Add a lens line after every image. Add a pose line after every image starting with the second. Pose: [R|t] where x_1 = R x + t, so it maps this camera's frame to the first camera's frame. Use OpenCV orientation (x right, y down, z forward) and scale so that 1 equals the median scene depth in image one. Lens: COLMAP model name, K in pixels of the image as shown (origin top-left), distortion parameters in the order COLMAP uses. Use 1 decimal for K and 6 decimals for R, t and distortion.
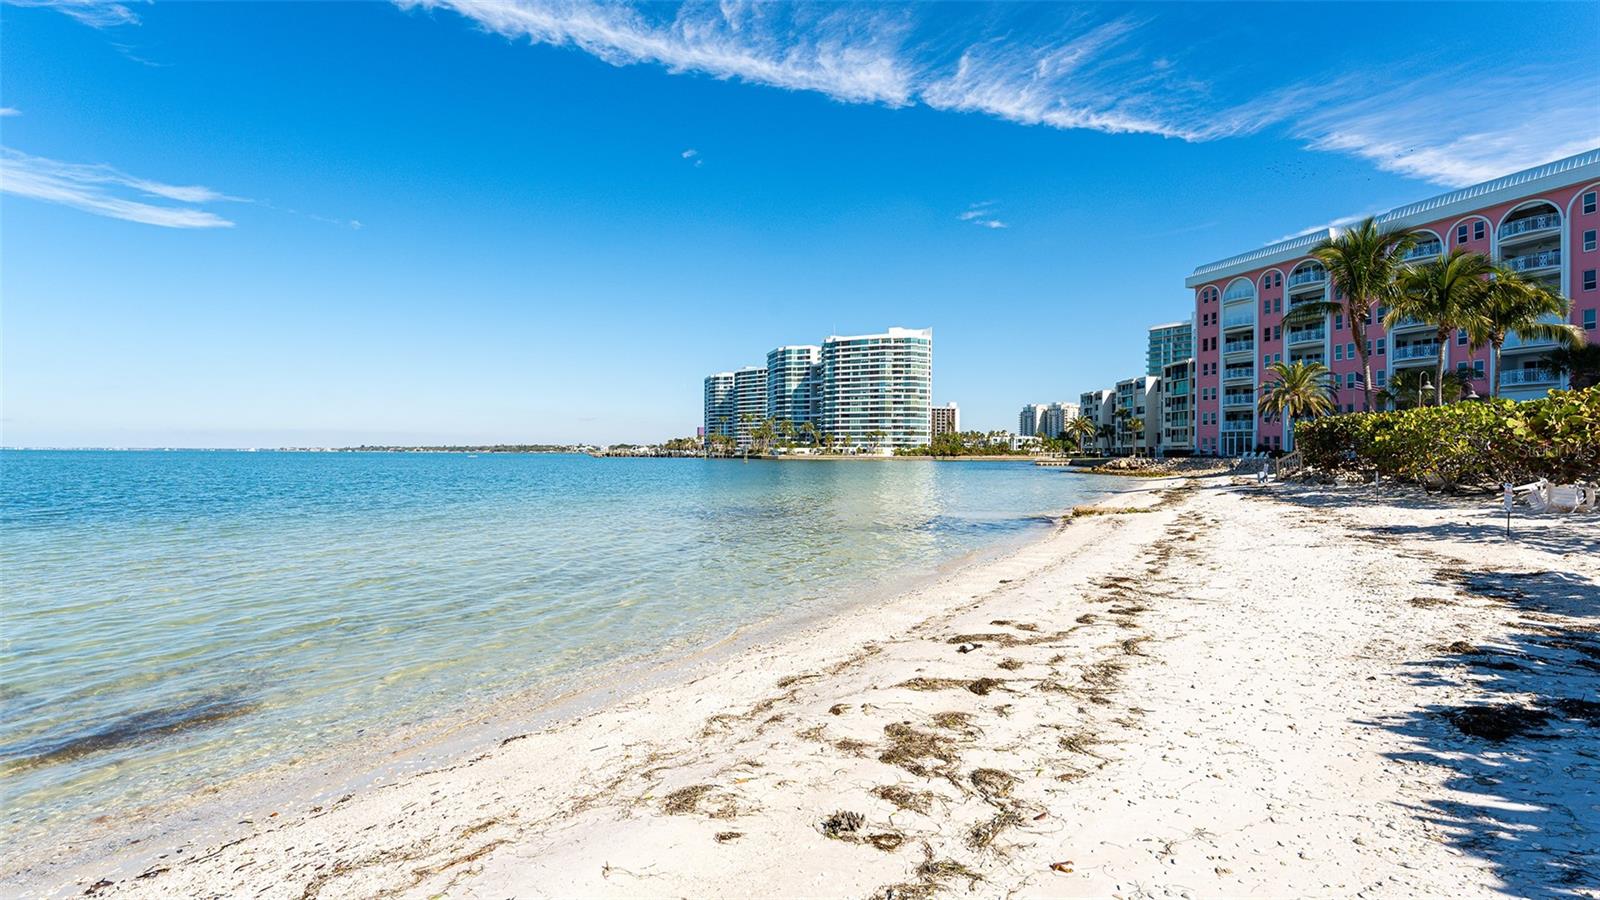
lens RADIAL K [[755.9, 0, 800.0], [0, 755.9, 450.0], [0, 0, 1]] dist [-0.010565, 0.000726]
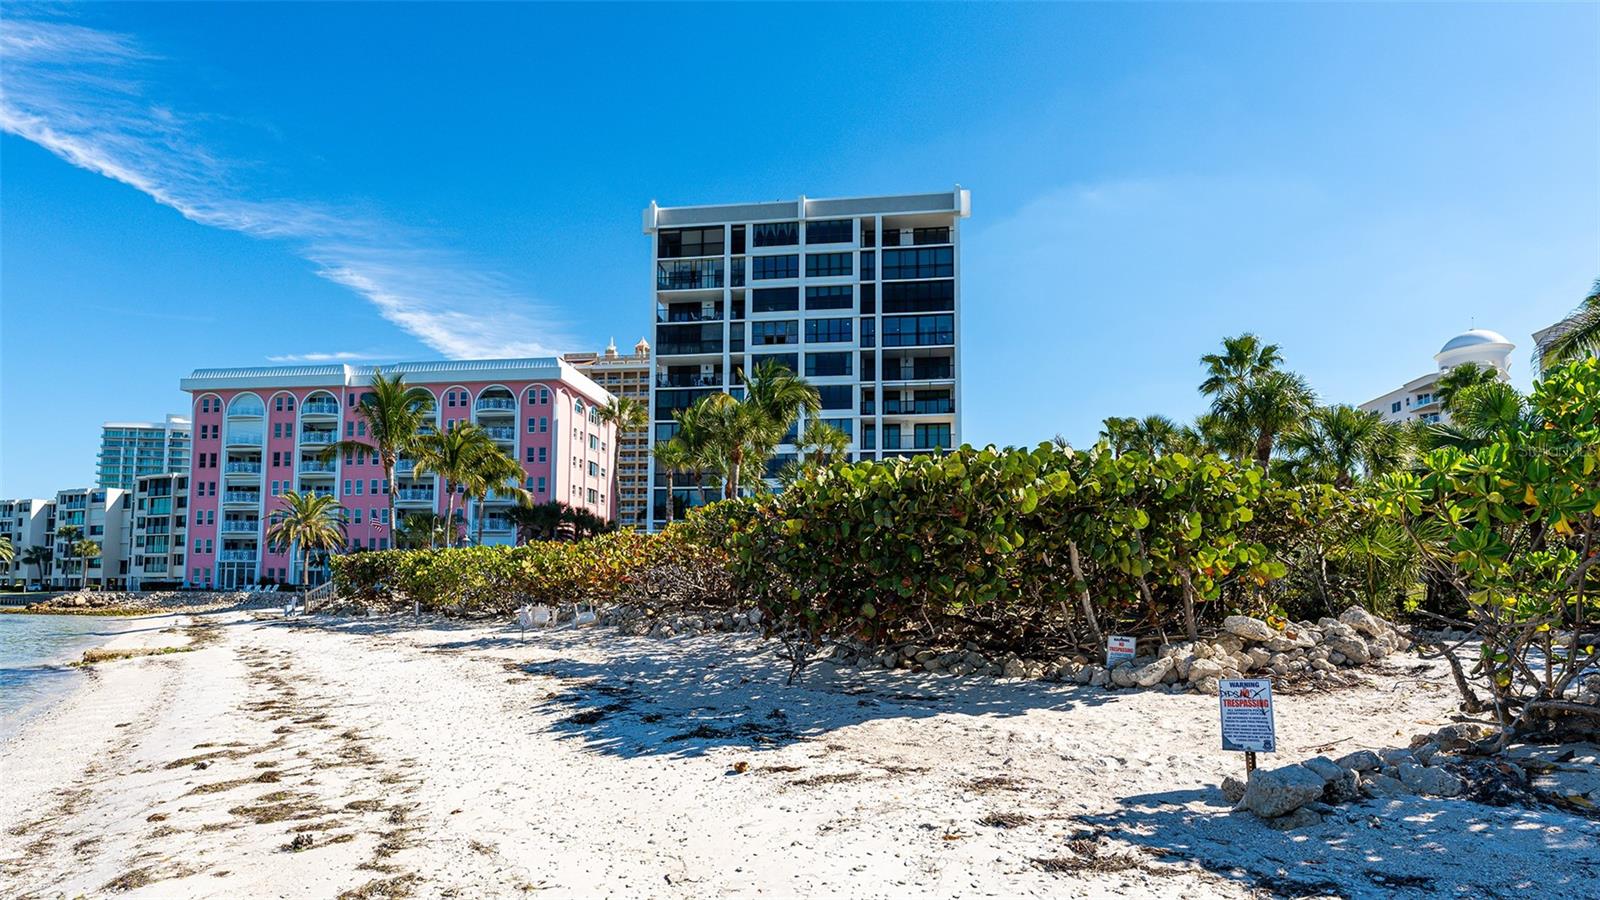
lens RADIAL K [[864.8, 0, 800.0], [0, 864.8, 450.0], [0, 0, 1]] dist [0.001560, 0.000242]
pose [[0.413315, 0.146930, 0.898656, -0.093278], [-0.007605, 0.987419, -0.157945, 0.001525], [-0.910556, 0.058447, 0.409233, -0.046172]]
